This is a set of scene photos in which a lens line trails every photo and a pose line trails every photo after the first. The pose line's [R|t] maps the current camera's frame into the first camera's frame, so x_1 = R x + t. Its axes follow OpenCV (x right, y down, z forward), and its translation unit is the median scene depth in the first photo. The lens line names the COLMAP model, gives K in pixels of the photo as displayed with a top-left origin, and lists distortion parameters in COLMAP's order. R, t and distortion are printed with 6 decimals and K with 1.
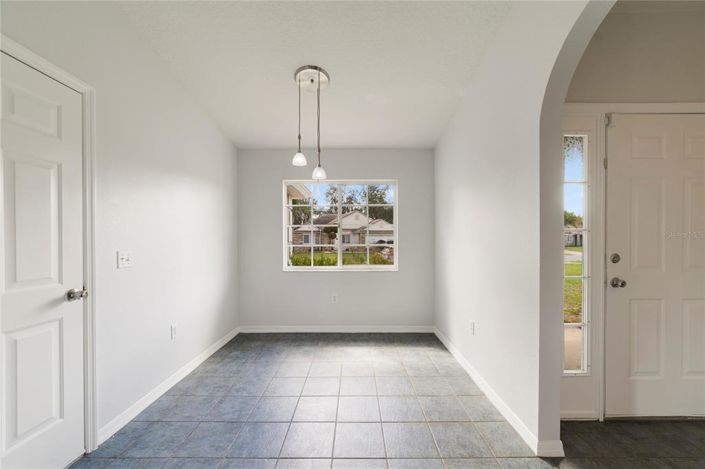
lens RADIAL K [[267.9, 0, 352.8], [0, 267.9, 241.5], [0, 0, 1]] dist [-0.000406, -0.000042]
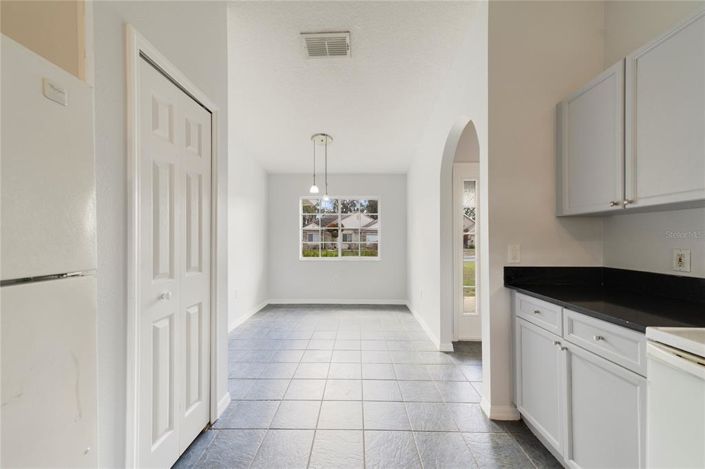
lens RADIAL K [[267.9, 0, 352.8], [0, 267.9, 241.5], [0, 0, 1]] dist [-0.000406, -0.000042]
pose [[0.999921, 0.004771, -0.011629, 0.037020], [-0.004714, 0.999977, 0.004903, 0.002917], [0.011652, -0.004848, 0.999920, -0.413415]]
